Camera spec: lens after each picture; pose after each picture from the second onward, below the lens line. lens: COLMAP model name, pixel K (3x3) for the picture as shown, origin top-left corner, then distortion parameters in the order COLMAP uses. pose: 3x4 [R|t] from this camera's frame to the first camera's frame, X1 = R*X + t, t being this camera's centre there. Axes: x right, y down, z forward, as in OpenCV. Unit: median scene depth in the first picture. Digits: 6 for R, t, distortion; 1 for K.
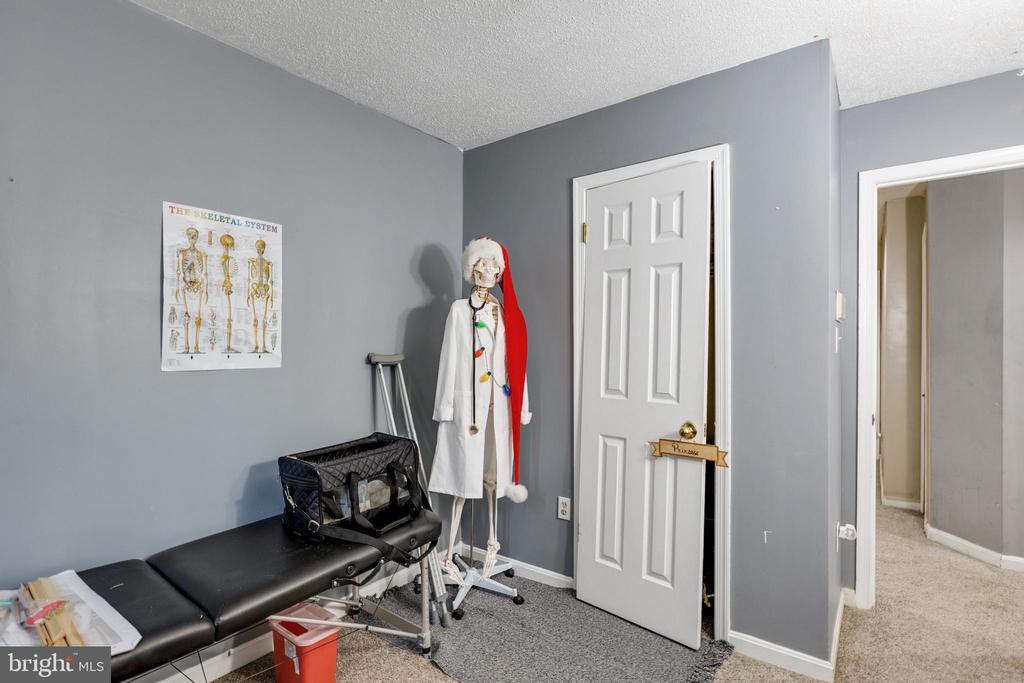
lens RADIAL K [[494.2, 0, 513.4], [0, 494.2, 347.8], [0, 0, 1]] dist [0.004855, -0.000383]
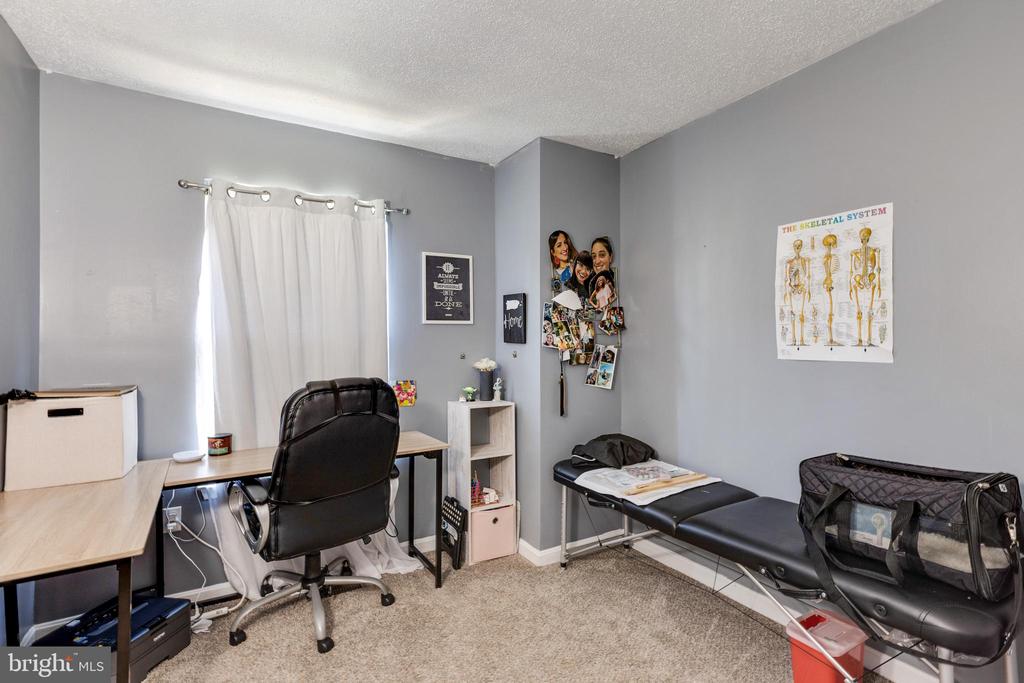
lens RADIAL K [[494.2, 0, 511.9], [0, 494.2, 338.3], [0, 0, 1]] dist [0.004855, -0.000383]
pose [[-0.379250, -0.005910, -0.925275, 0.669004], [-0.004547, 0.999979, -0.004524, 0.002394], [0.925283, 0.002492, -0.379269, 0.772628]]
